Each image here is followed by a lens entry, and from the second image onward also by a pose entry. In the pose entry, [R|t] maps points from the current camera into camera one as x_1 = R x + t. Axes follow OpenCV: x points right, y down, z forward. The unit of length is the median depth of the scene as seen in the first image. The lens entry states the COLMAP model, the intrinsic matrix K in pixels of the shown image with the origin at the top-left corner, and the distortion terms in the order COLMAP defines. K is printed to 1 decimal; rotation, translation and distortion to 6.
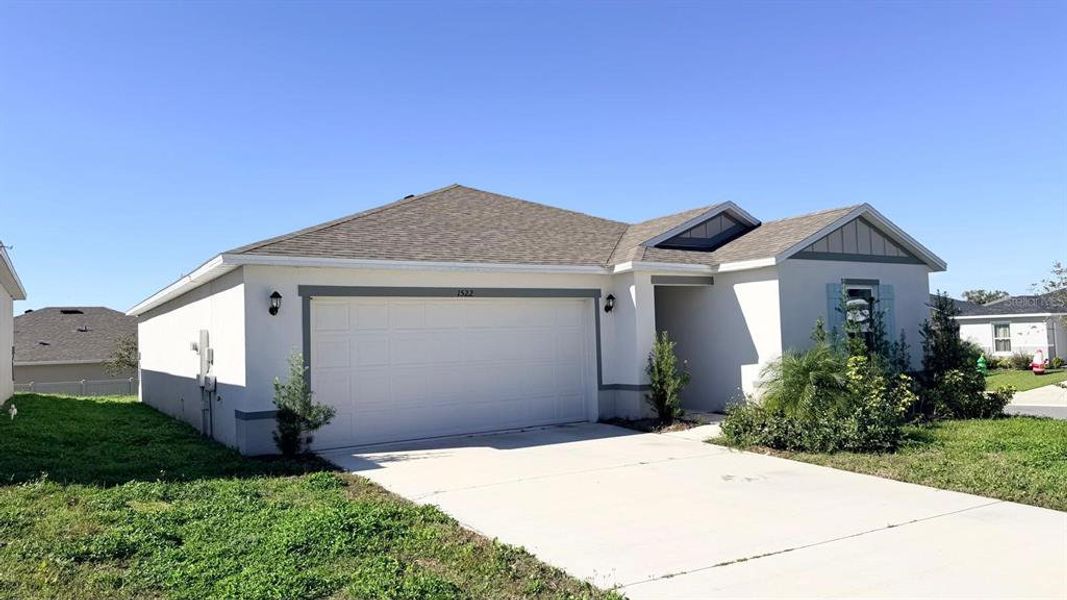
lens RADIAL K [[746.4, 0, 534.2], [0, 746.4, 297.8], [0, 0, 1]] dist [0.036370, -0.051647]
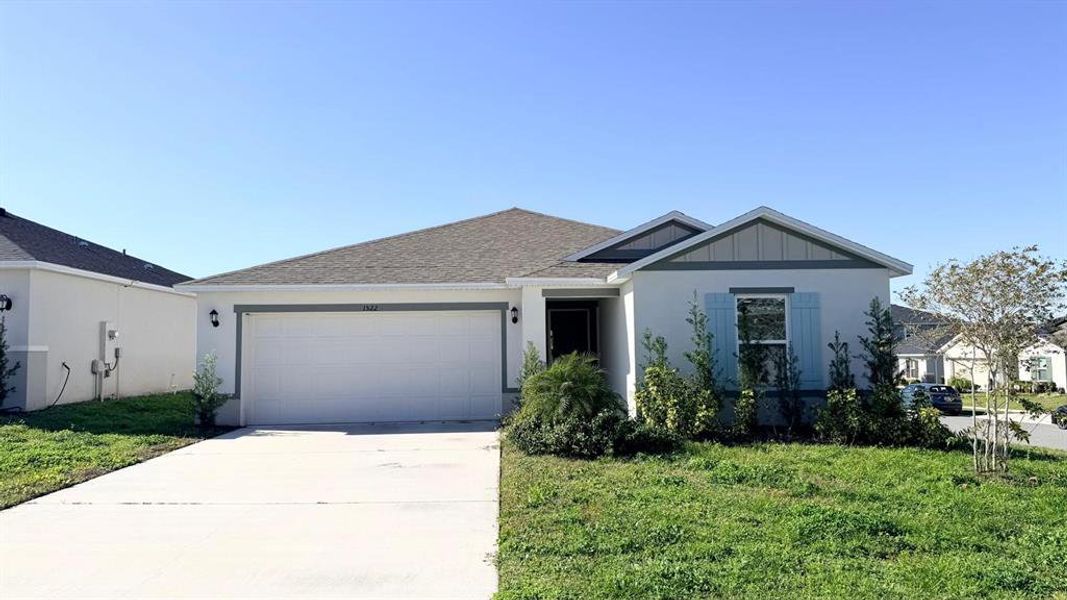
lens RADIAL K [[746.4, 0, 535.4], [0, 746.4, 302.6], [0, 0, 1]] dist [0.036370, -0.051647]
pose [[0.878631, -0.014379, -0.477286, 0.662768], [0.013747, 0.999894, -0.004817, -0.005329], [0.477304, -0.002329, 0.878735, 0.041900]]
